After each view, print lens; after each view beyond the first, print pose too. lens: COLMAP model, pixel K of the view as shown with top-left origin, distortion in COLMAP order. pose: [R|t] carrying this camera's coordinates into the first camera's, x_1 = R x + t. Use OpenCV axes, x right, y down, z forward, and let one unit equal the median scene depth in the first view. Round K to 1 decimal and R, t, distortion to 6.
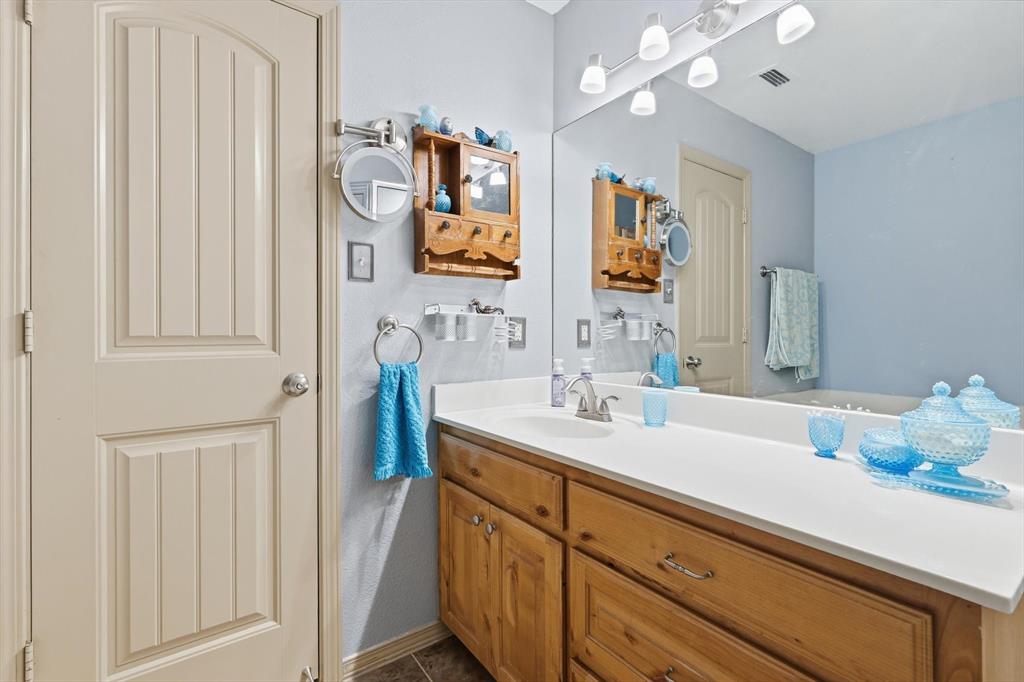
lens RADIAL K [[471.0, 0, 516.3], [0, 471.0, 335.9], [0, 0, 1]] dist [0.003348, 0.001601]
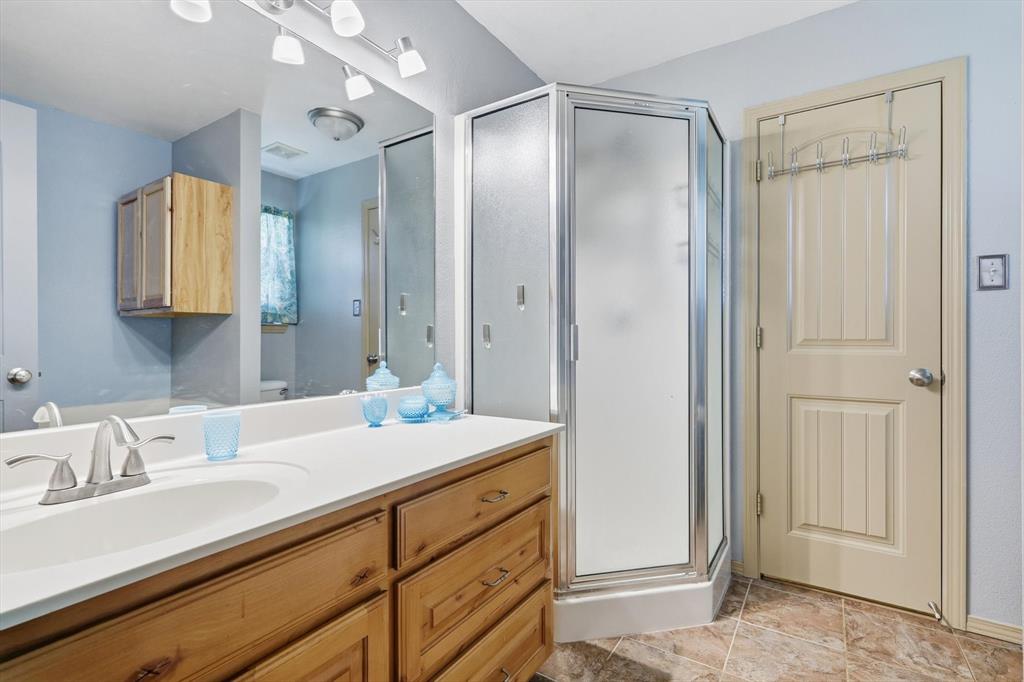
lens RADIAL K [[471.0, 0, 514.1], [0, 471.0, 338.9], [0, 0, 1]] dist [0.003348, 0.001601]
pose [[-0.362631, 0.004063, 0.931924, -0.773065], [0.008732, 0.999961, -0.000962, 0.003794], [-0.931892, 0.007788, -0.362652, 1.120784]]
